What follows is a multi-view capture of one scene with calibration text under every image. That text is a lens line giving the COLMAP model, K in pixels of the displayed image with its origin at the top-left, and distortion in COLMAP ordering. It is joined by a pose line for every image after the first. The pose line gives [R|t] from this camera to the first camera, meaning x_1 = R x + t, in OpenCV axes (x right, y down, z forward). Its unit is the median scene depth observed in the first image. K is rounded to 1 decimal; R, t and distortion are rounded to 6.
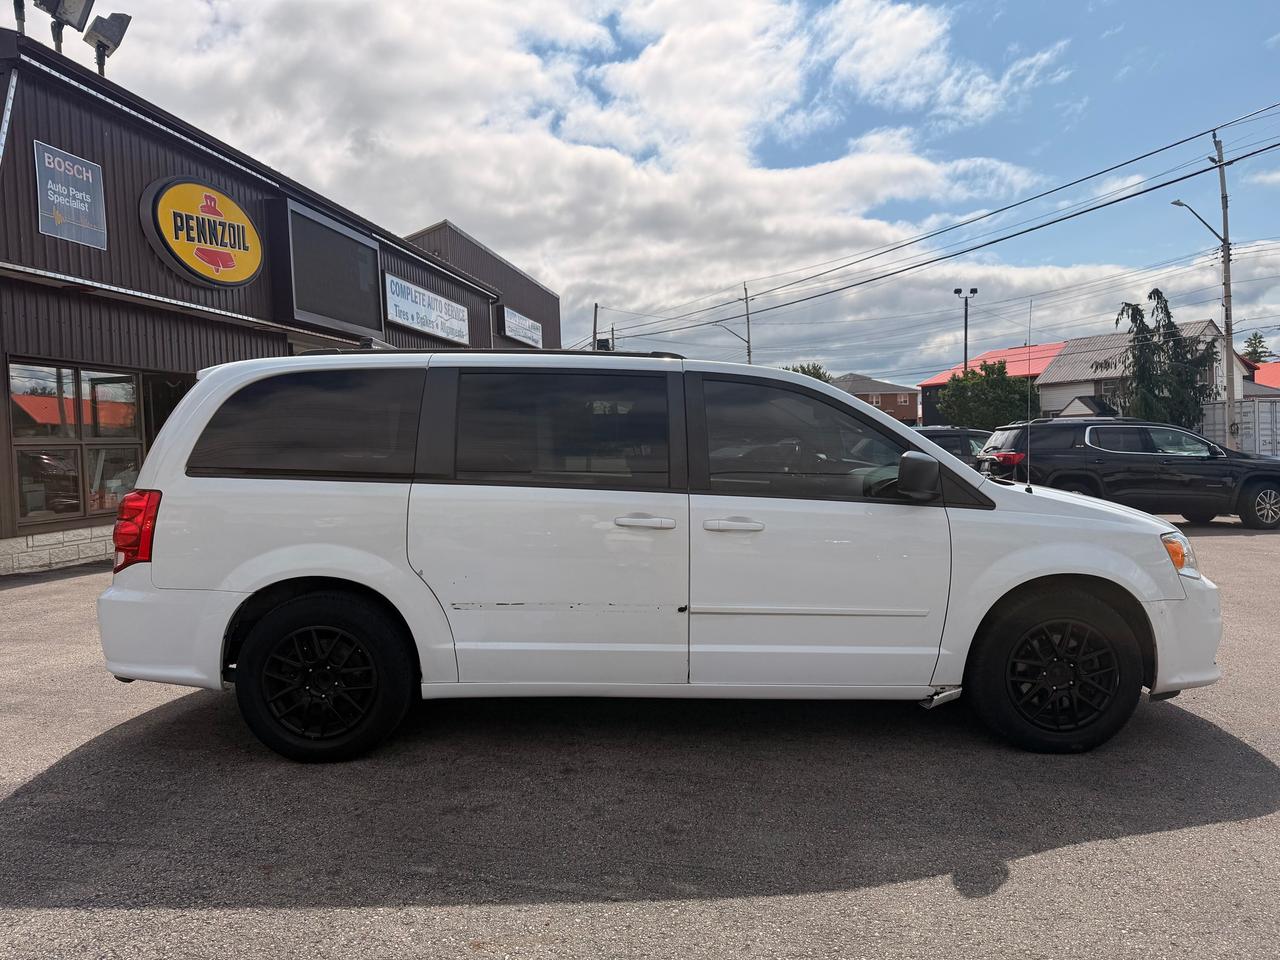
lens RADIAL K [[886.1, 0, 647.6], [0, 886.1, 479.1], [0, 0, 1]] dist [-0.003488, -0.005262]
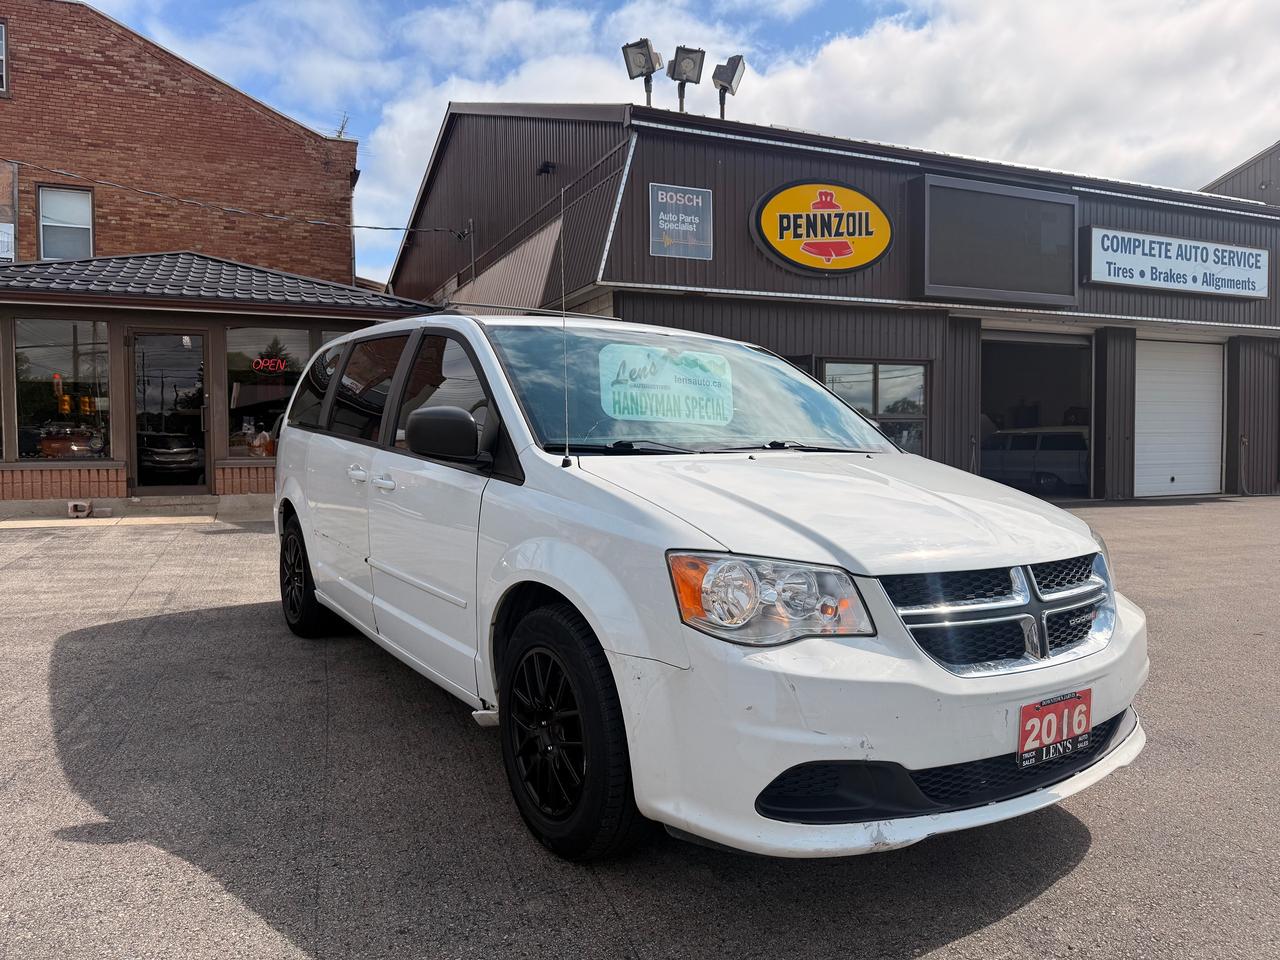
lens RADIAL K [[899.9, 0, 647.0], [0, 899.9, 480.7], [0, 0, 1]] dist [0.004619, -0.013004]
pose [[0.538688, 0.058437, -0.840476, 0.437976], [-0.041715, 0.998218, 0.042668, -0.002689], [0.841472, 0.012076, 0.540165, 0.277412]]
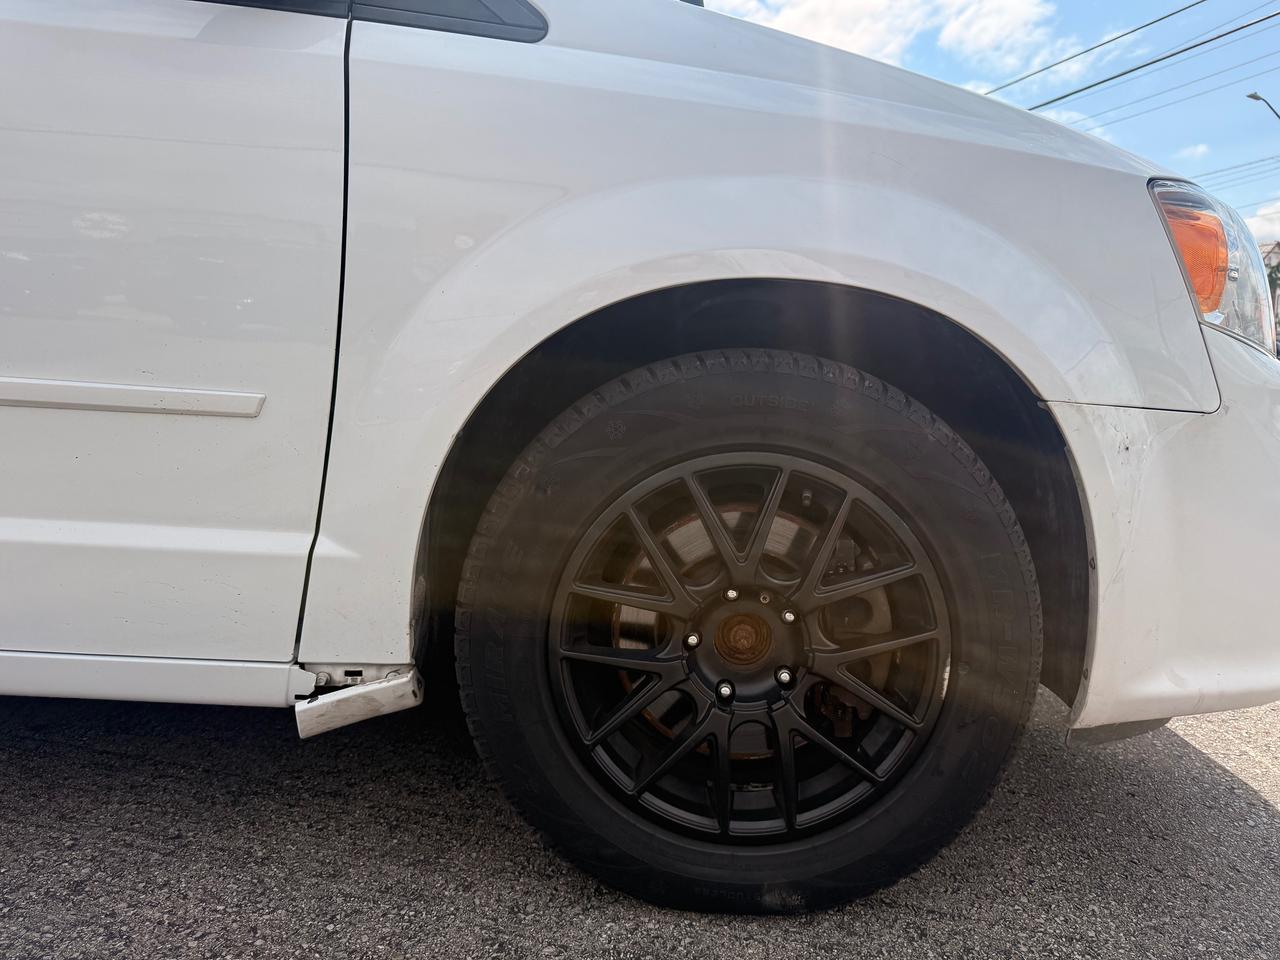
lens RADIAL K [[917.7, 0, 640.0], [0, 917.7, 480.0], [0, 0, 1]] dist [-0.002376, -0.009908]
pose [[0.998661, 0.046824, -0.021997, 0.174967], [-0.044539, 0.994495, 0.094850, 0.056457], [0.026317, -0.093743, 0.995249, 0.285197]]
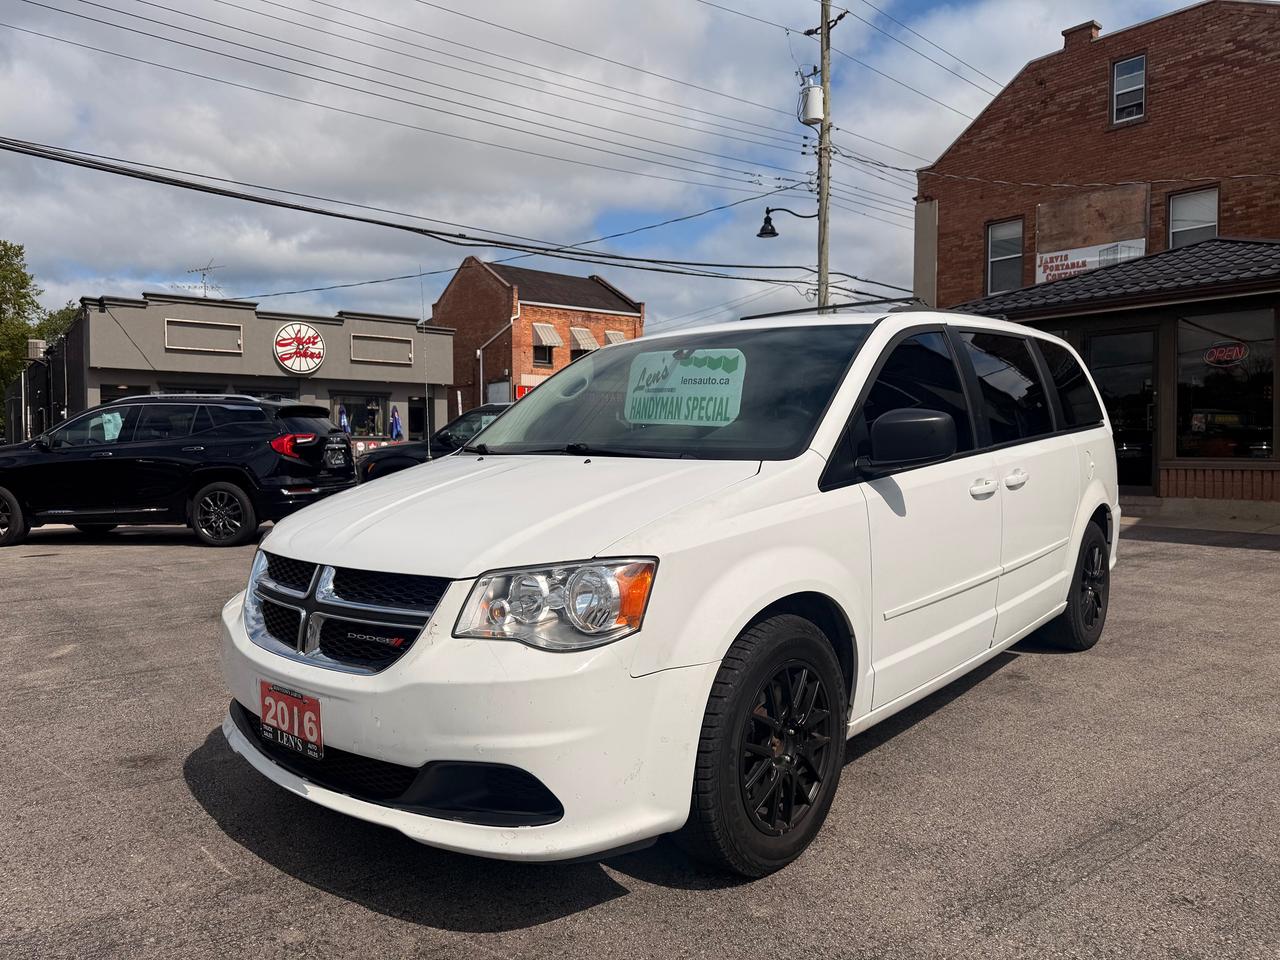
lens RADIAL K [[917.7, 0, 640.0], [0, 917.7, 480.0], [0, 0, 1]] dist [-0.002376, -0.009908]
pose [[-0.664046, 0.054986, -0.745667, 0.420628], [-0.002815, 0.997101, 0.076034, -0.018075], [0.747687, 0.052589, -0.661966, 0.752671]]
